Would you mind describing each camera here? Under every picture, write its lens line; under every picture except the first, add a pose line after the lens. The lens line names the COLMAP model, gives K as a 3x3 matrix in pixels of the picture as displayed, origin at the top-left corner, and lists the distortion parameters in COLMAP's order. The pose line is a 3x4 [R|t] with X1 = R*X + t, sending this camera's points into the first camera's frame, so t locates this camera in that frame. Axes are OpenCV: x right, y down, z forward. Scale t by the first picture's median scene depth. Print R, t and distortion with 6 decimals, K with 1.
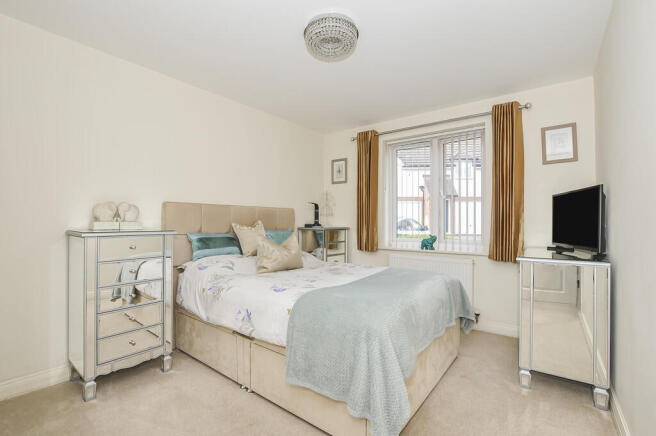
lens RADIAL K [[293.9, 0, 328.3], [0, 293.9, 219.9], [0, 0, 1]] dist [-0.031193, 0.004709]
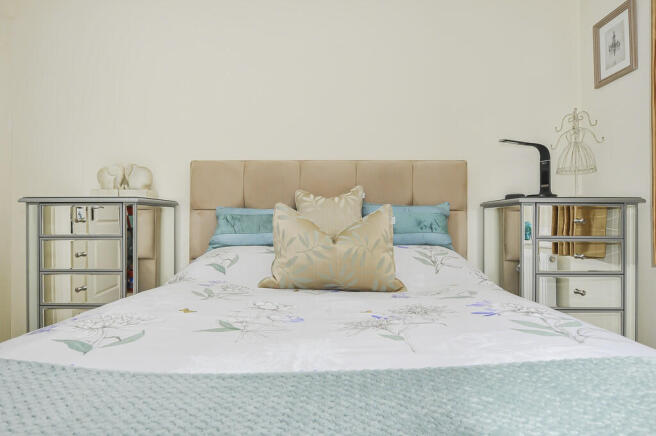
lens RADIAL K [[337.1, 0, 327.7], [0, 337.1, 216.5], [0, 0, 1]] dist [0.000874, -0.000198]
pose [[0.581768, -0.001642, -0.813353, 0.172904], [0.011499, 0.999915, 0.006206, 0.040382], [0.813273, -0.012963, 0.581737, 0.470800]]
